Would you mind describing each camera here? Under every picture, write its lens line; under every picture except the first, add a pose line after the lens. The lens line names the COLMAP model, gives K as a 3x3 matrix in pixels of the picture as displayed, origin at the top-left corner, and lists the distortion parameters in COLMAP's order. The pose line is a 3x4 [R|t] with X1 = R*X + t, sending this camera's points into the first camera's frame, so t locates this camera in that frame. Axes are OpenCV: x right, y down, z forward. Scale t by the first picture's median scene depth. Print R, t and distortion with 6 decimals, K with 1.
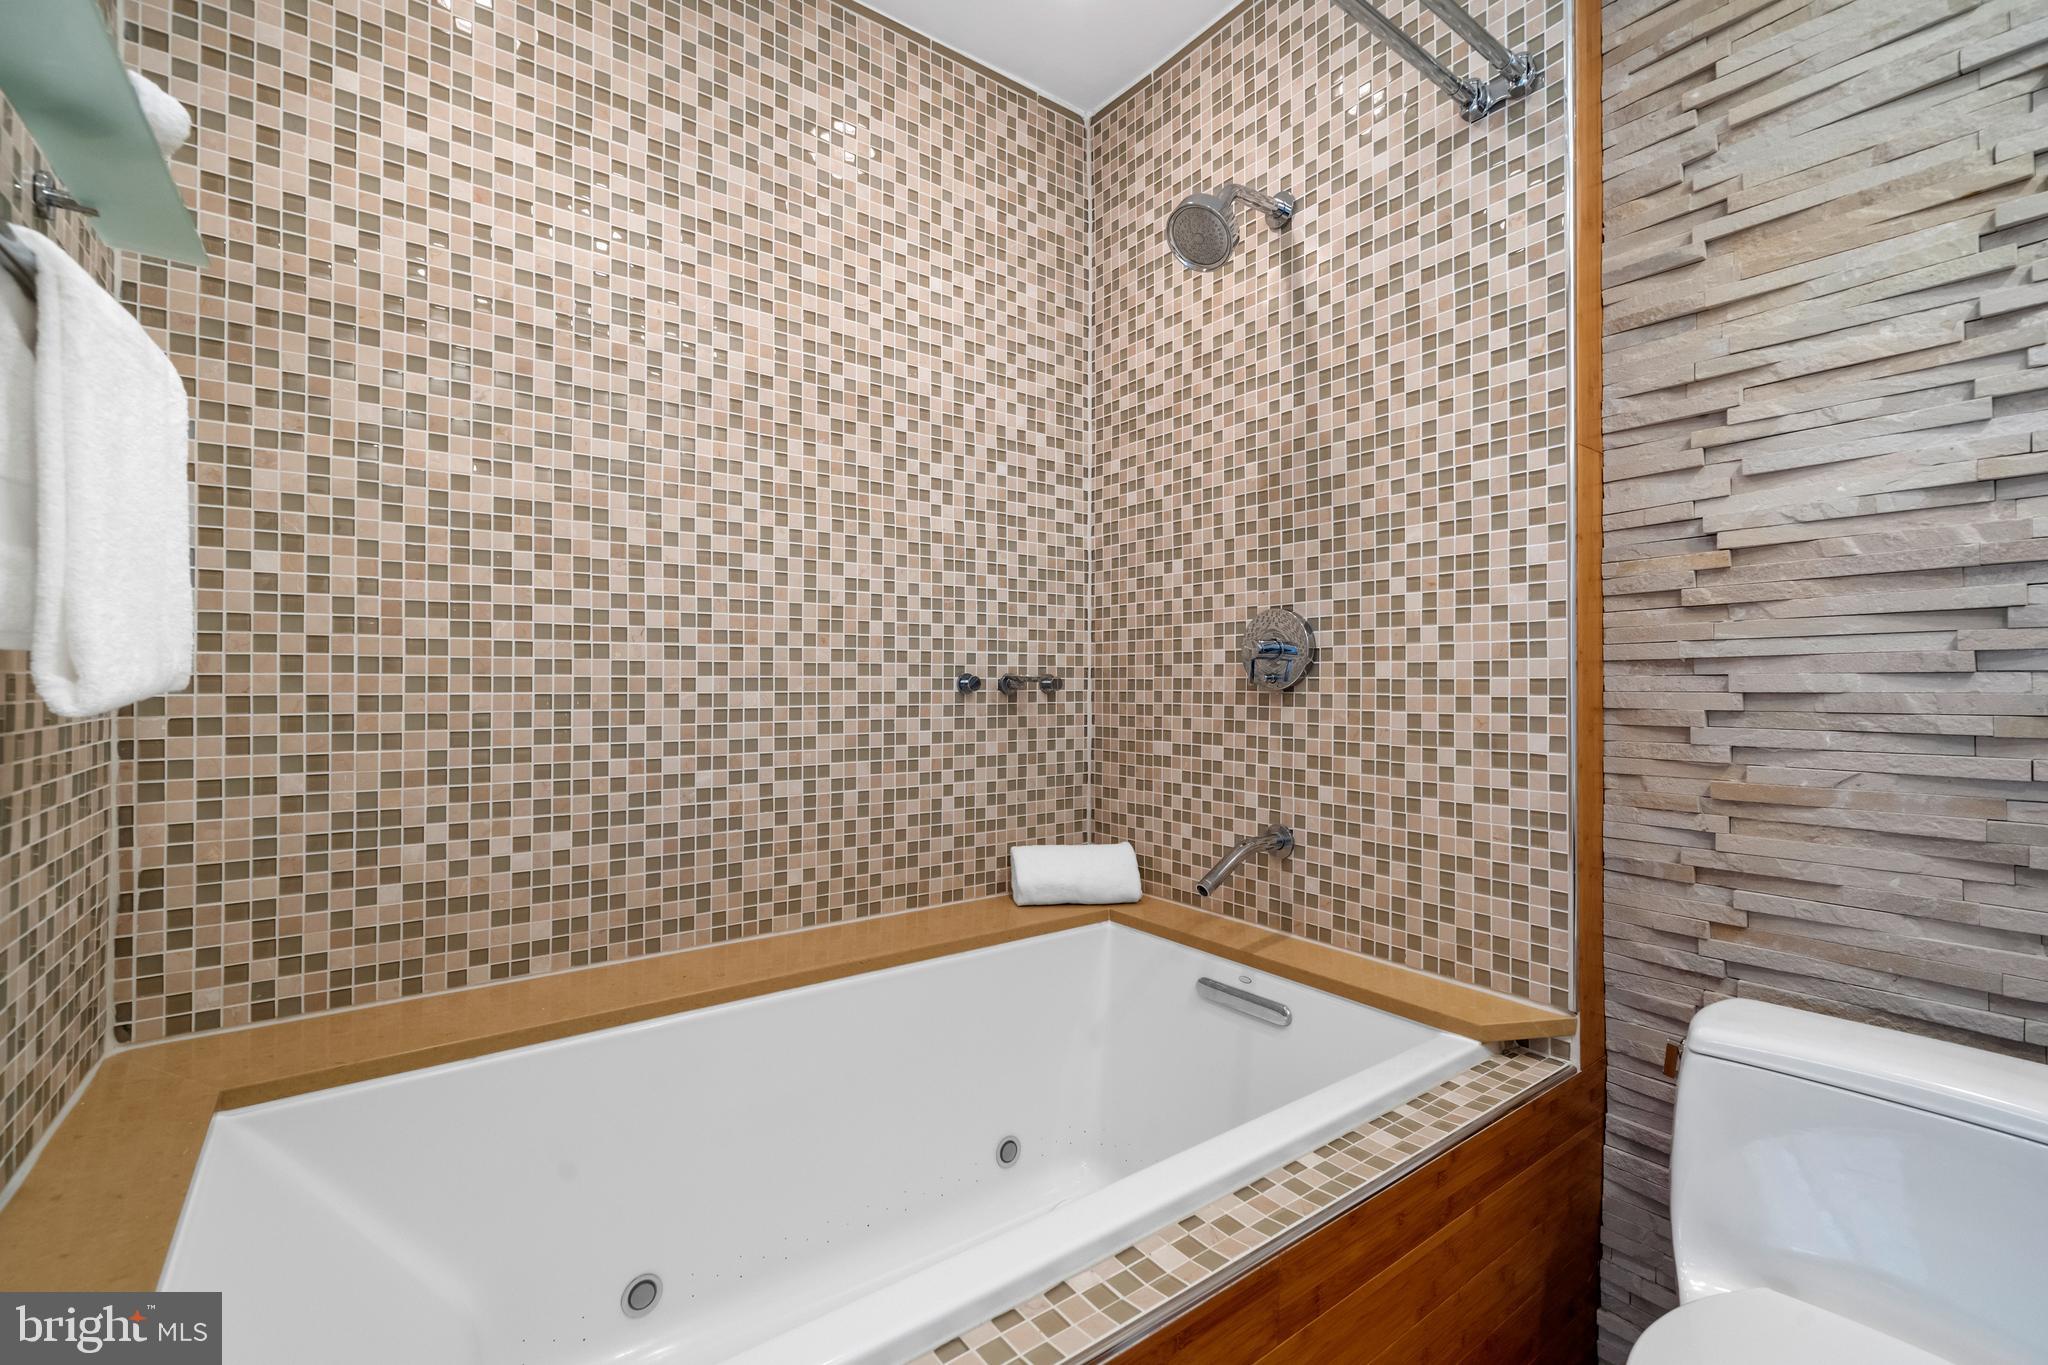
lens RADIAL K [[883.3, 0, 1033.1], [0, 883.3, 676.7], [0, 0, 1]] dist [-0.001568, 0.000181]
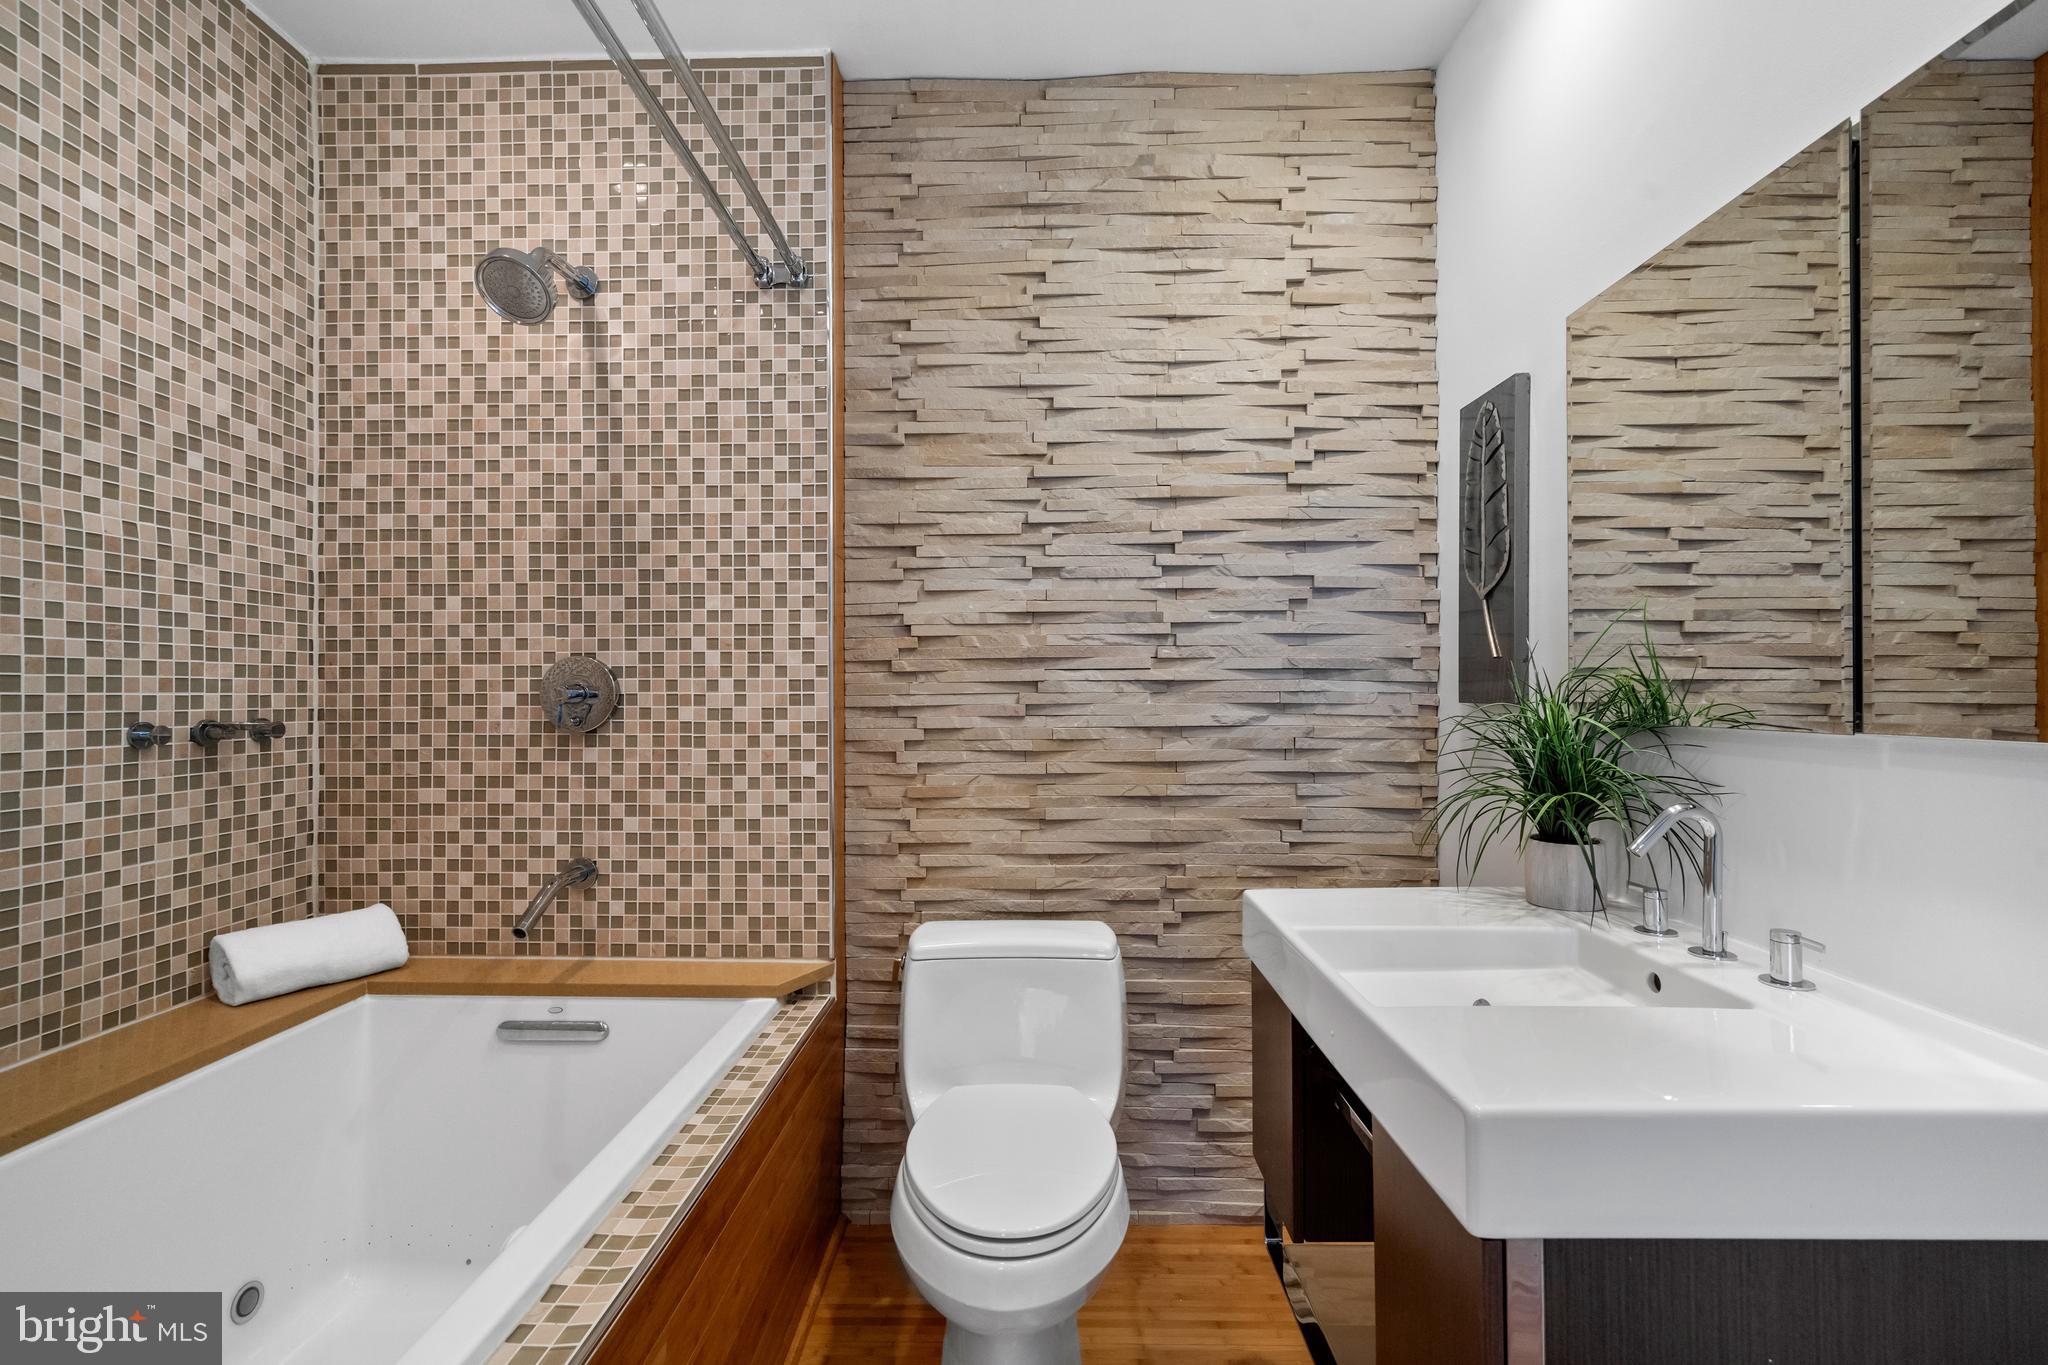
lens RADIAL K [[898.0, 0, 1019.5], [0, 898.0, 688.2], [0, 0, 1]] dist [-0.000112, 0.000091]
pose [[0.621347, -0.000844, 0.783535, -0.262572], [-0.000842, 0.999998, 0.001745, -0.043398], [-0.783535, -0.001744, 0.621345, -0.097599]]
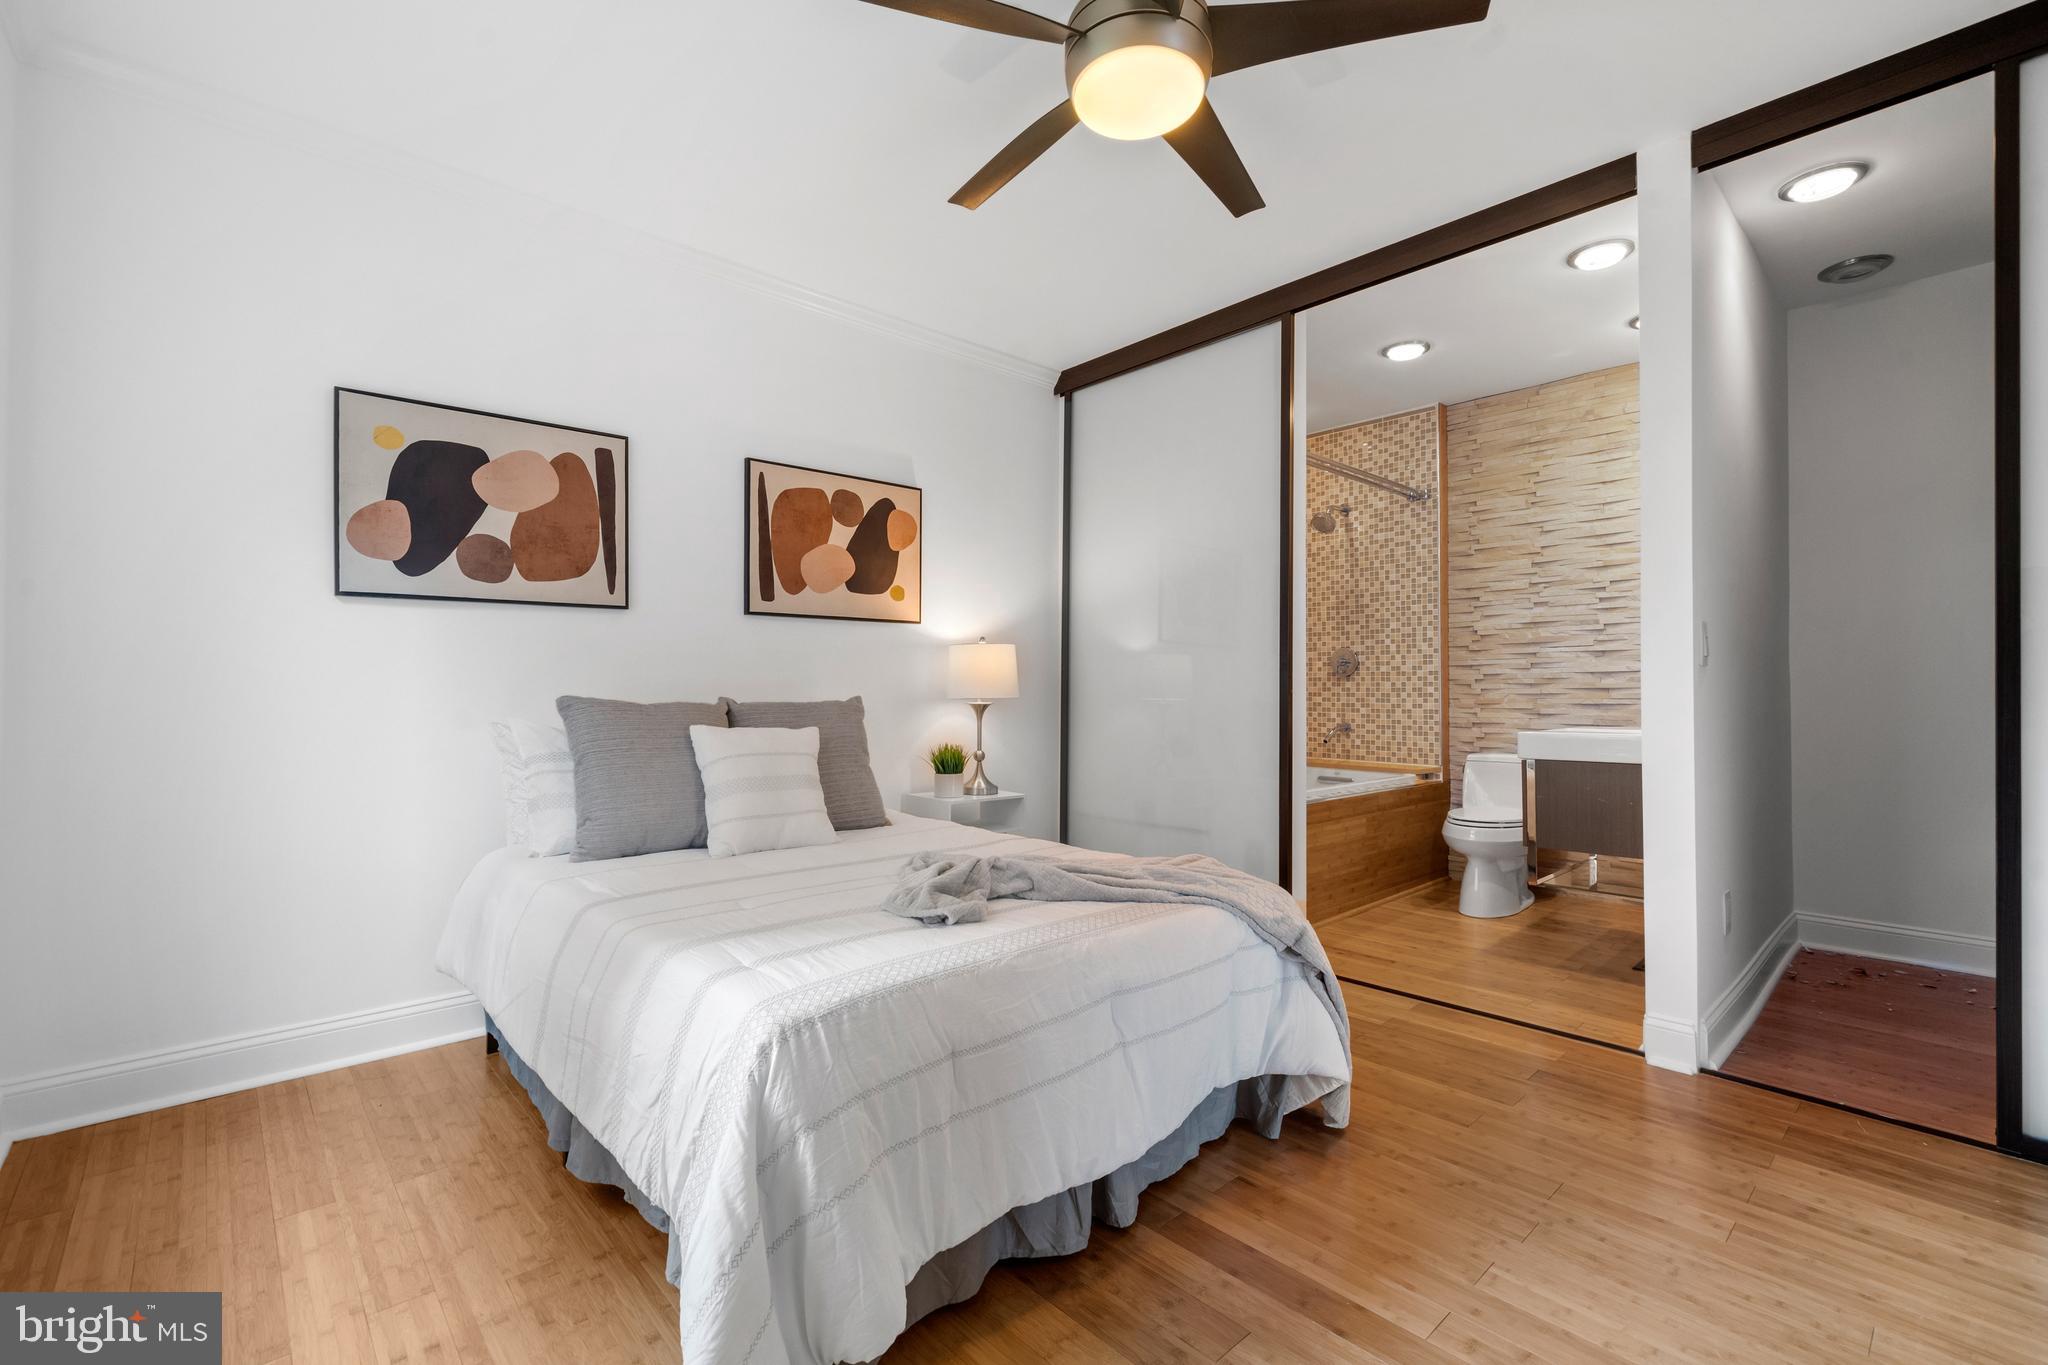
lens RADIAL K [[898.0, 0, 1019.5], [0, 898.0, 688.2], [0, 0, 1]] dist [-0.000112, 0.000091]
pose [[0.995840, -0.010584, 0.090505, -1.128399], [0.009585, 0.999888, 0.011466, 0.011950], [-0.090616, -0.010551, 0.995830, -1.969214]]
